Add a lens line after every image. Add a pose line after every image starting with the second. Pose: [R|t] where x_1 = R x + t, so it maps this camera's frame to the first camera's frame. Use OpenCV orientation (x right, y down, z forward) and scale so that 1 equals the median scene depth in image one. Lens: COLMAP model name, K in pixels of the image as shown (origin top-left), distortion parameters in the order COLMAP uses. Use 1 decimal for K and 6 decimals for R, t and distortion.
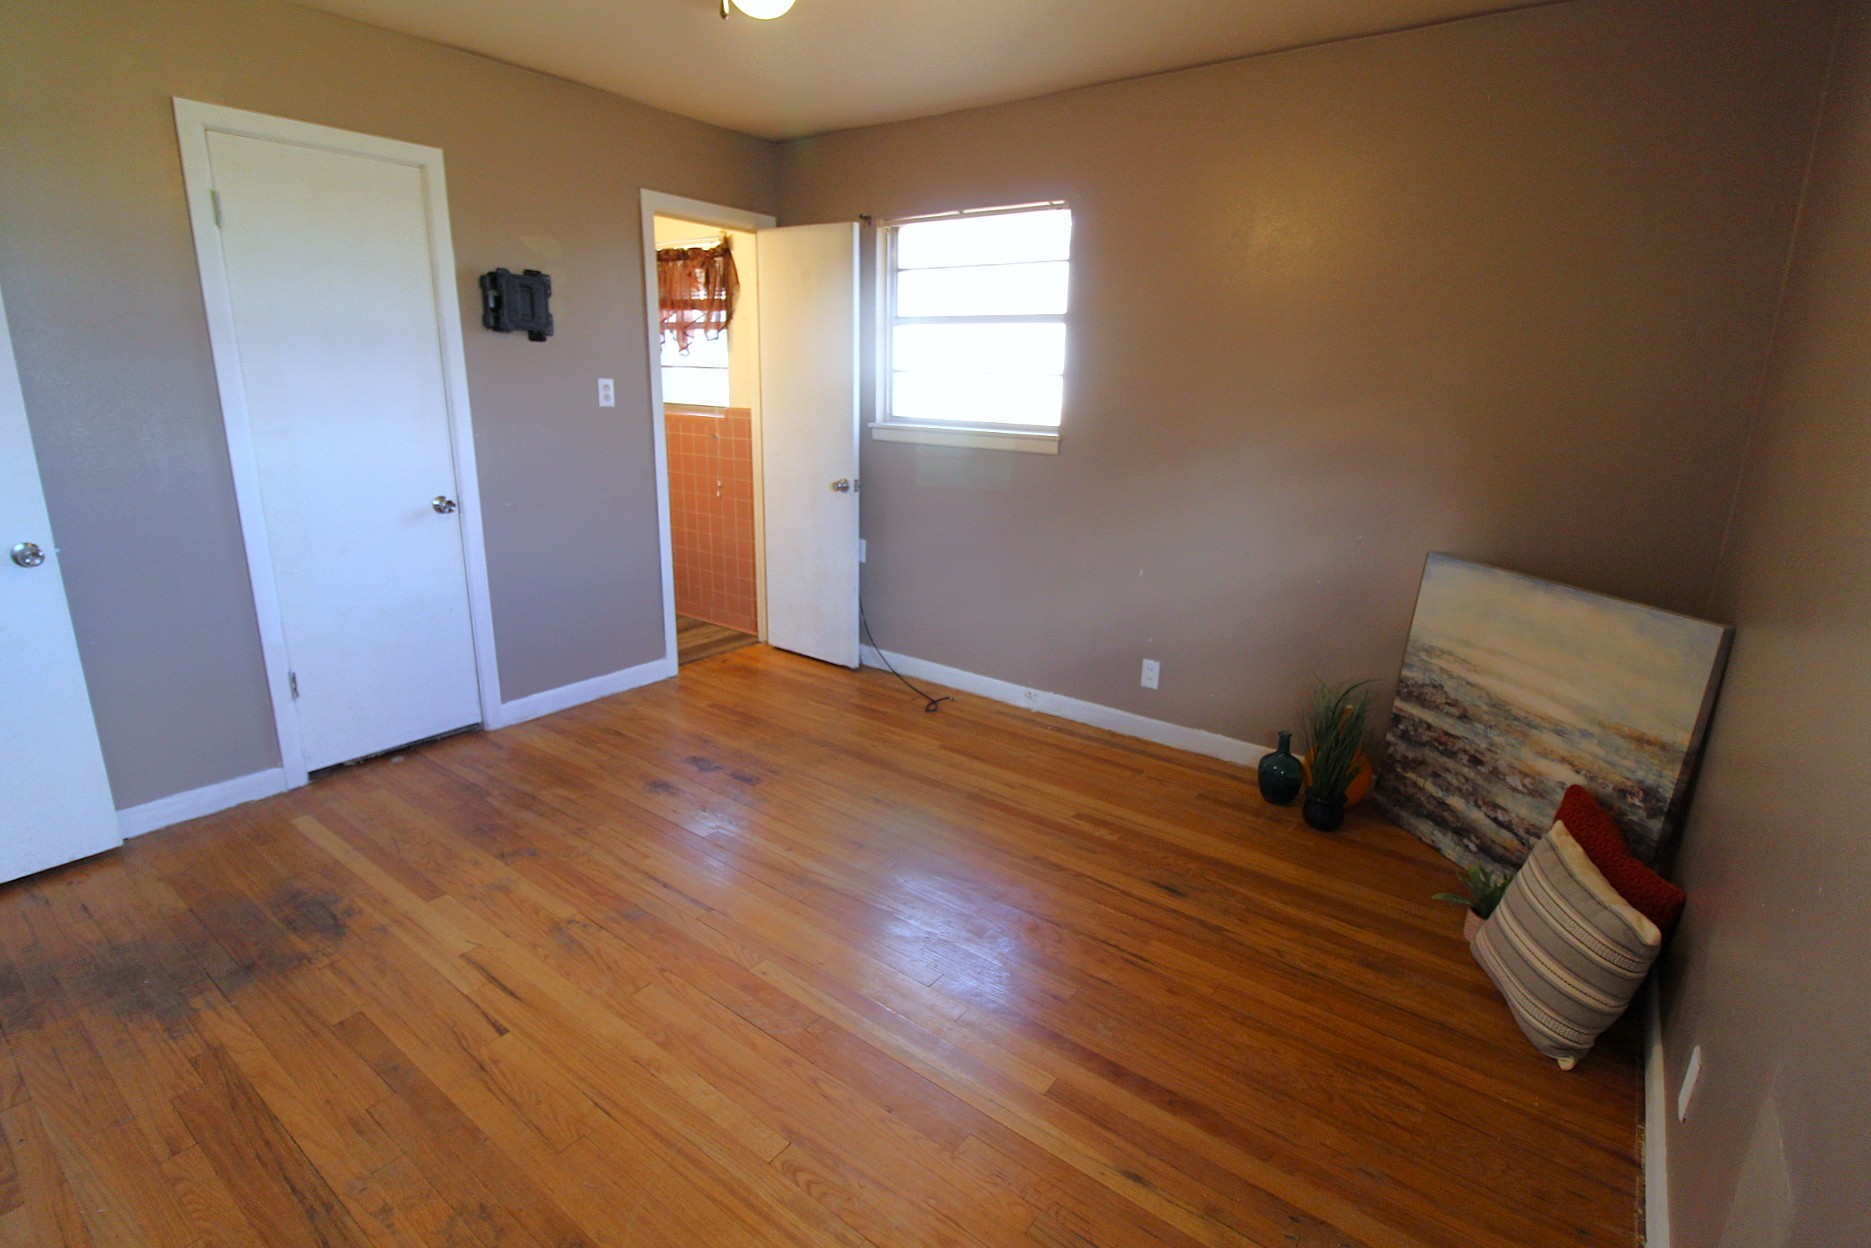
lens RADIAL K [[896.5, 0, 923.2], [0, 896.5, 617.5], [0, 0, 1]] dist [-0.010226, -0.005698]
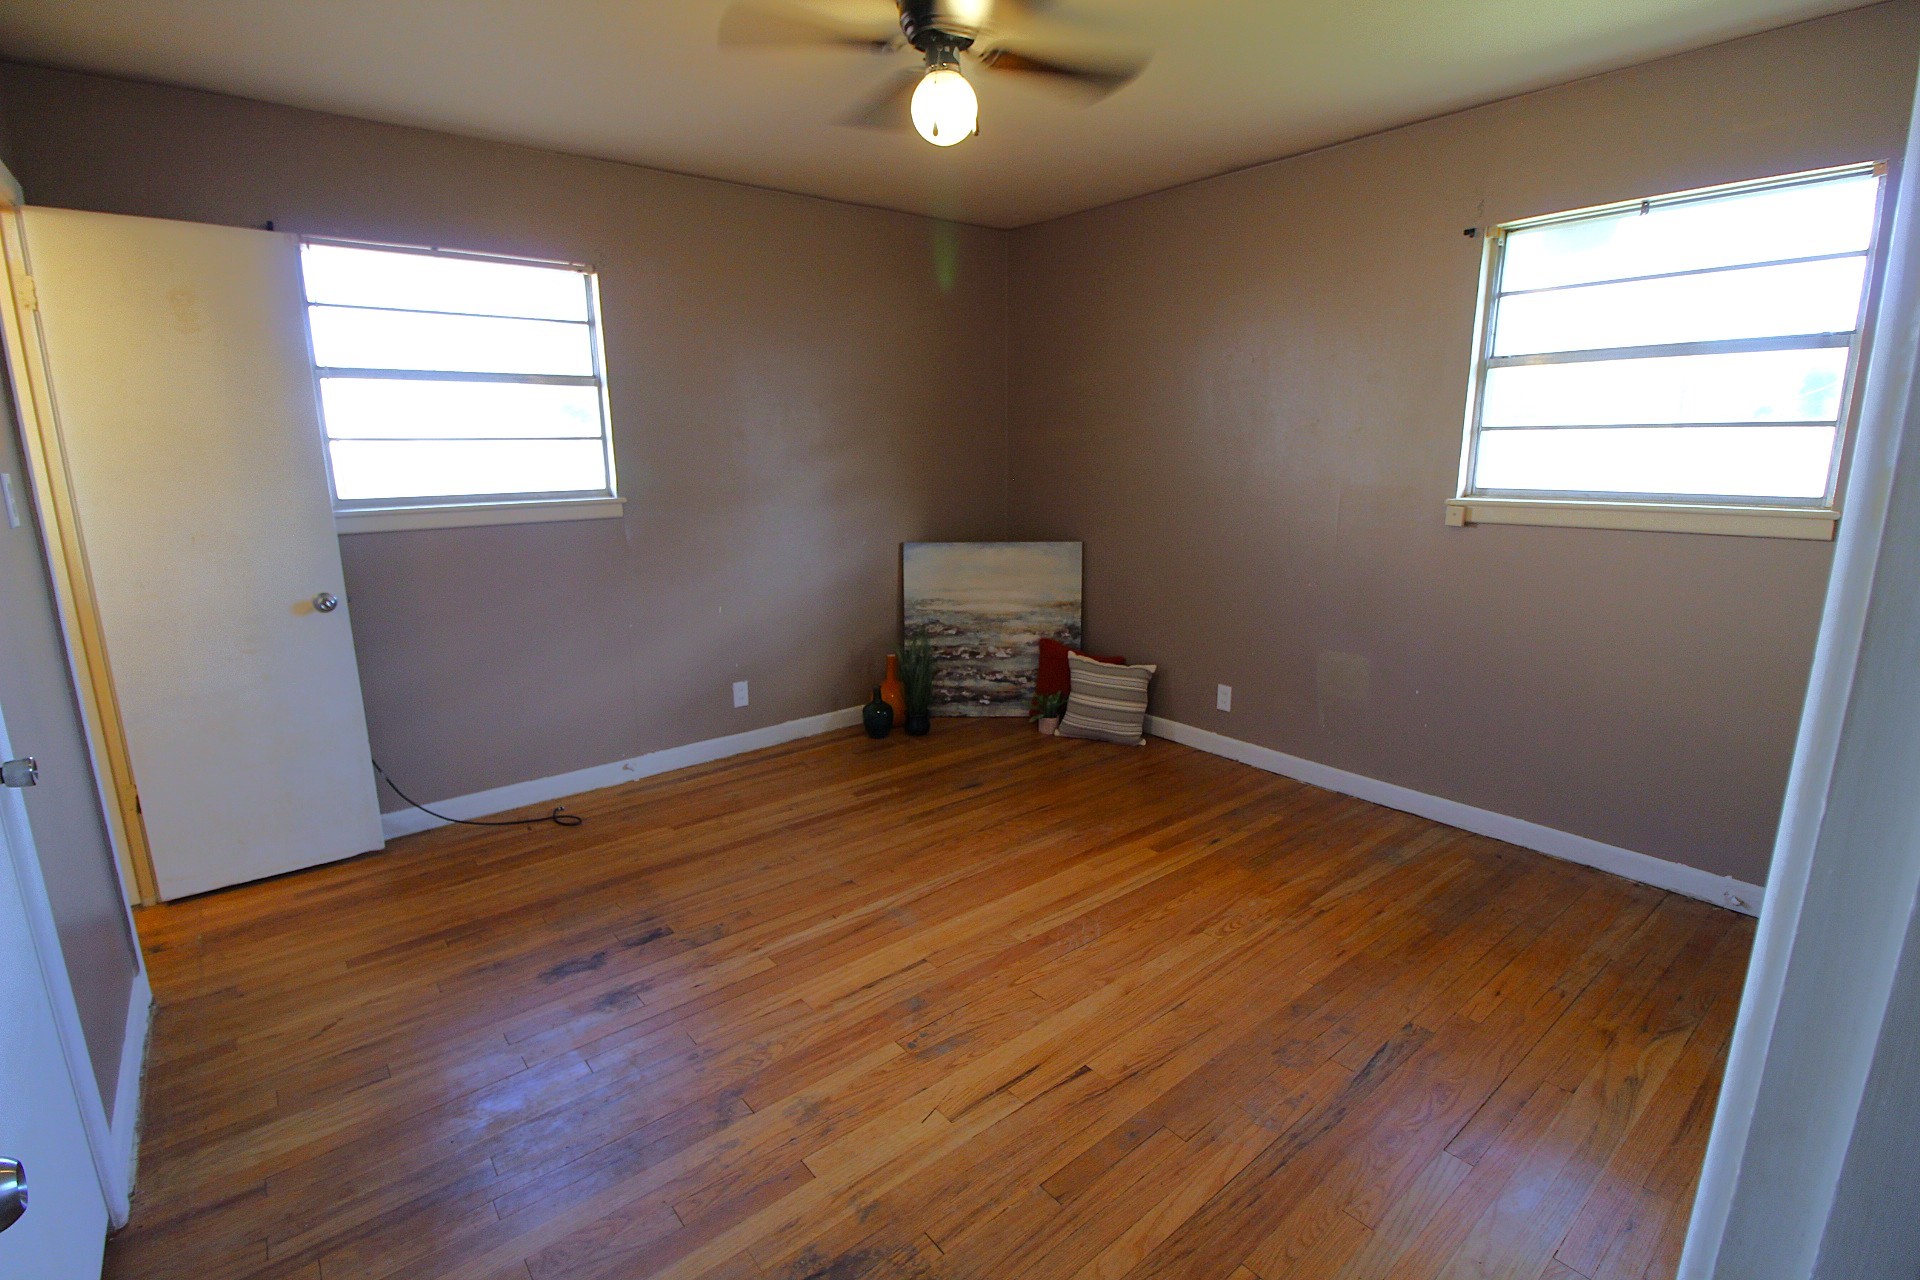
lens RADIAL K [[919.9, 0, 940.5], [0, 919.9, 643.8], [0, 0, 1]] dist [-0.010226, -0.005698]
pose [[0.229252, -0.235318, 0.944494, -1.006128], [0.267326, 0.948246, 0.171366, -0.168626], [-0.935938, 0.213202, 0.280294, 0.538955]]
